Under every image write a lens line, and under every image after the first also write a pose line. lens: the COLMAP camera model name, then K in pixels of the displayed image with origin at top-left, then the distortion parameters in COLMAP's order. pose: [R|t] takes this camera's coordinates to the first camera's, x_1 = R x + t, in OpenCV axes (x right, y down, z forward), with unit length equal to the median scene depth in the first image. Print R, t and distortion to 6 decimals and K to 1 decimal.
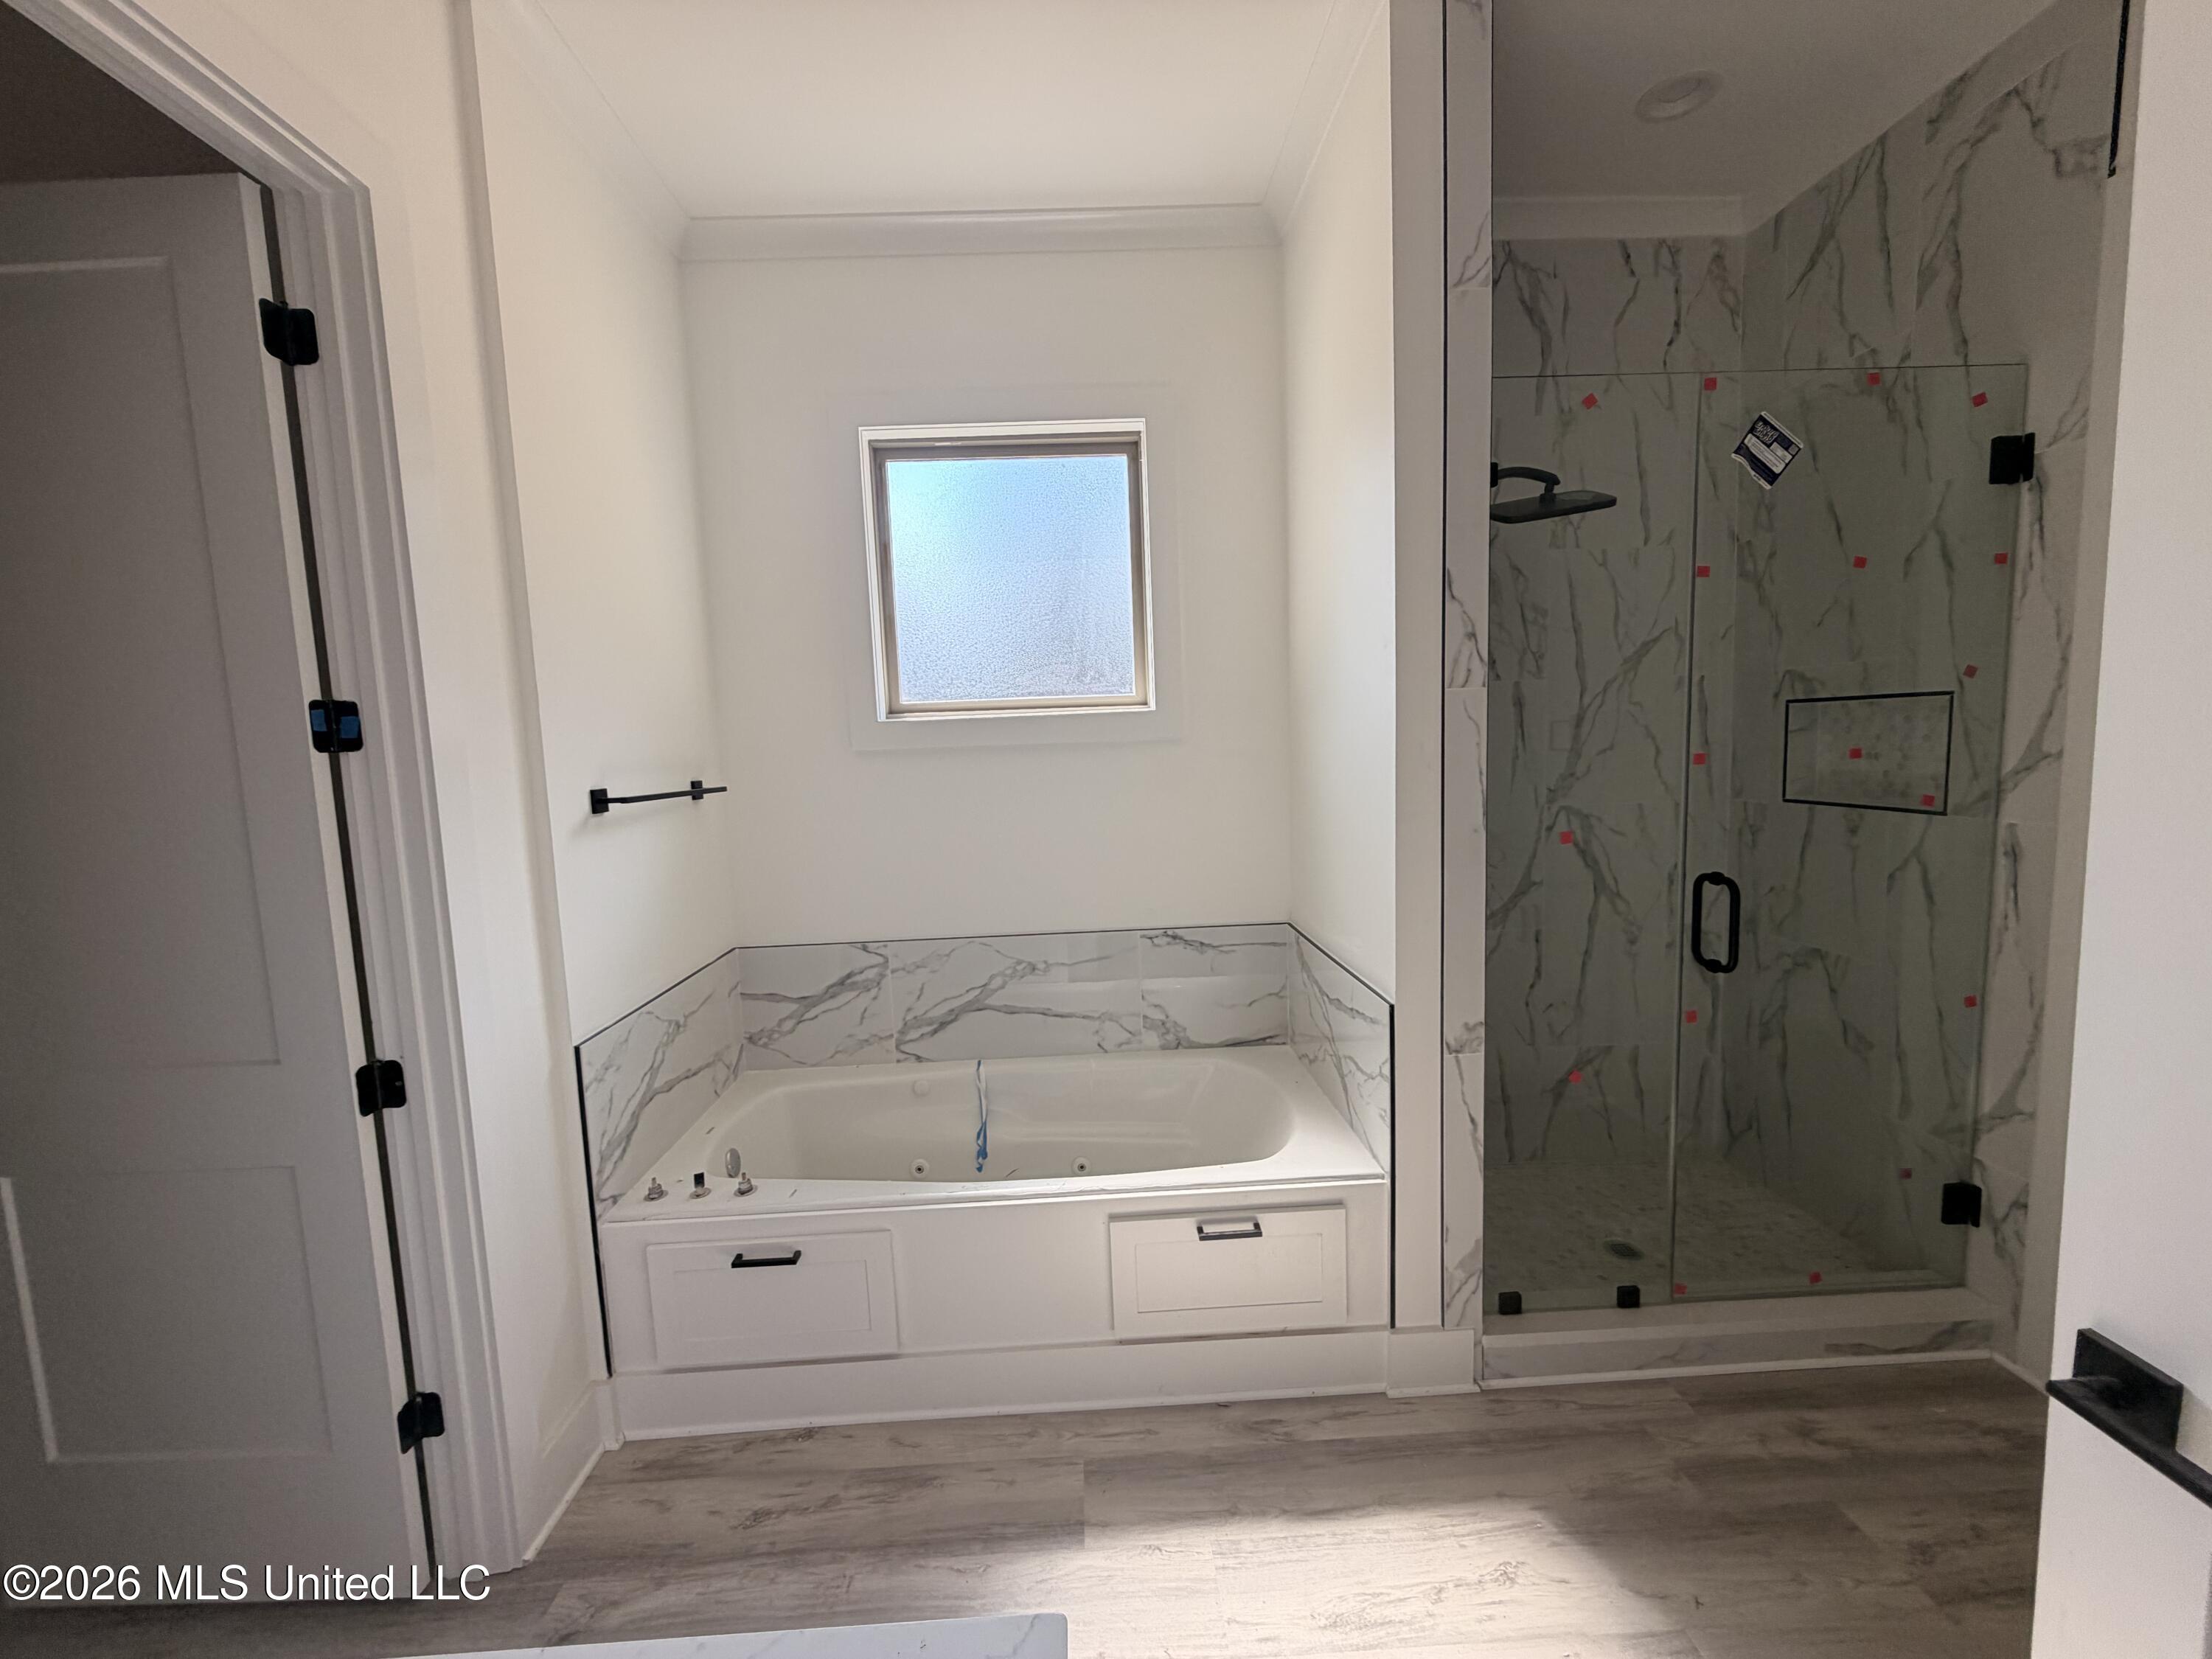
lens RADIAL K [[884.2, 0, 1100.5], [0, 884.2, 829.2], [0, 0, 1]] dist [0.001246, -0.000068]
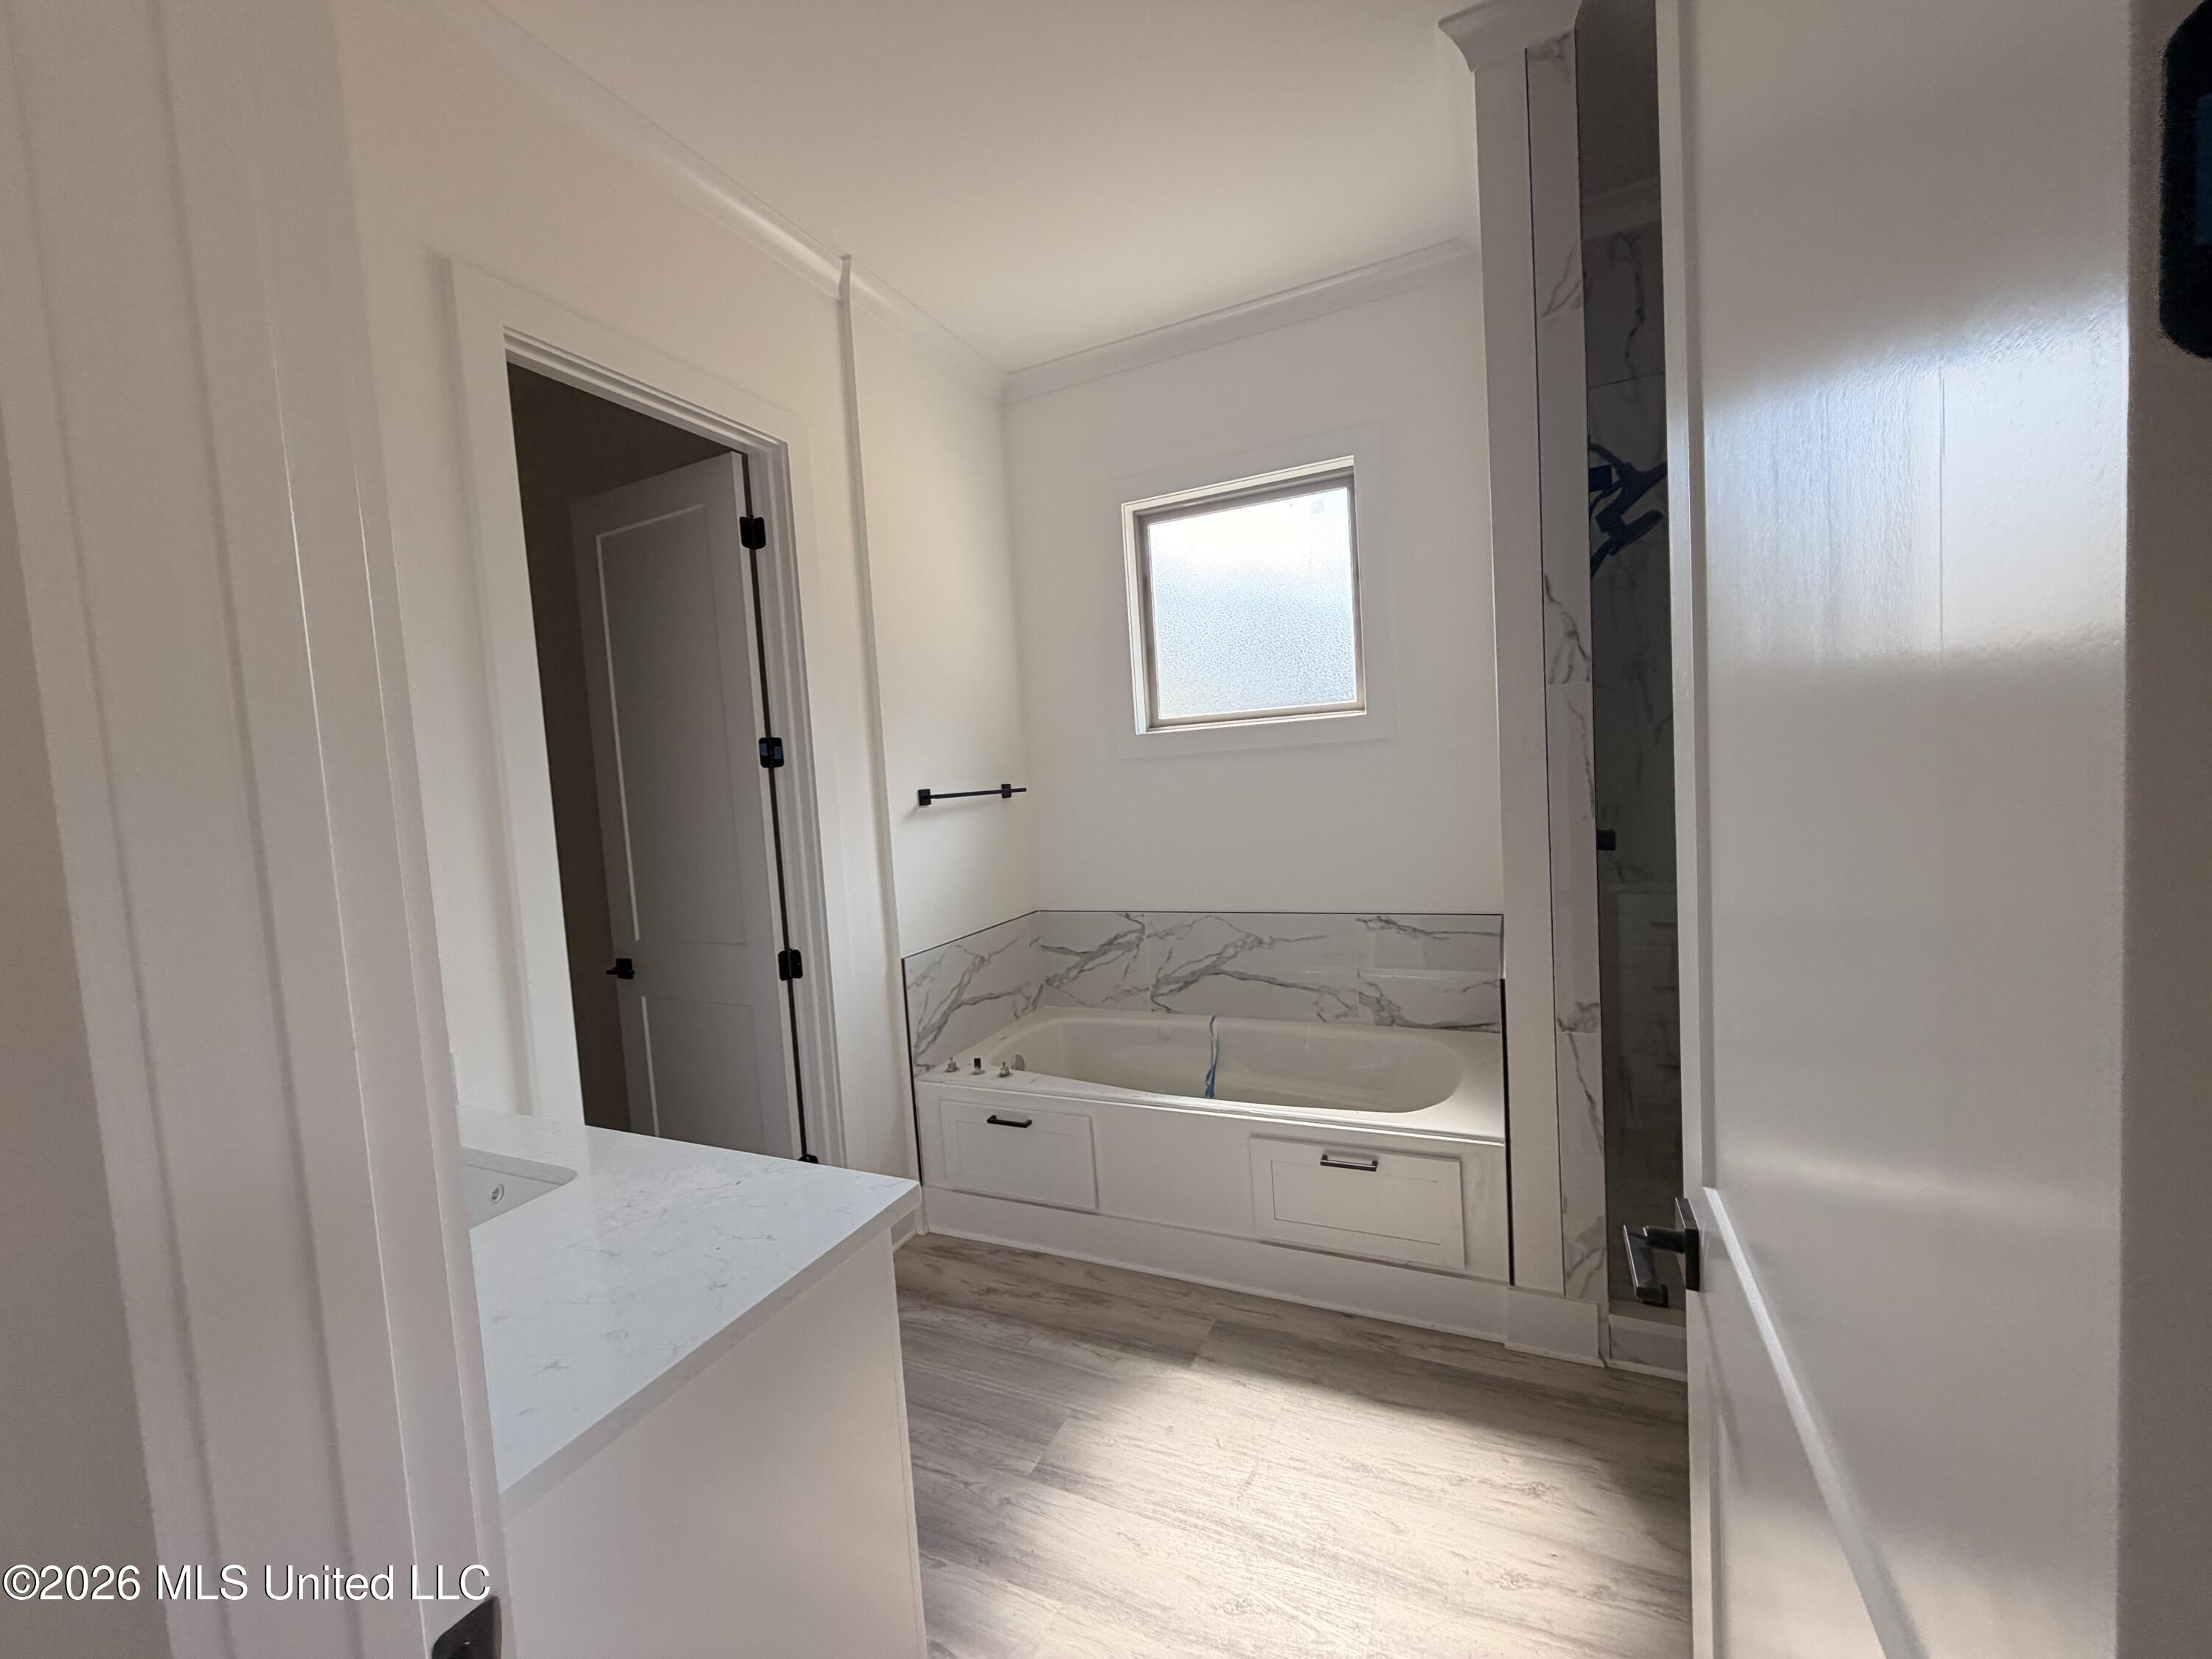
lens RADIAL K [[884.2, 0, 1096.2], [0, 884.2, 827.0], [0, 0, 1]] dist [0.001246, -0.000068]
pose [[0.889852, 0.007609, -0.456186, 0.378756], [-0.012455, 0.999893, -0.007617, 0.026653], [0.456079, 0.012460, 0.889852, -0.191690]]
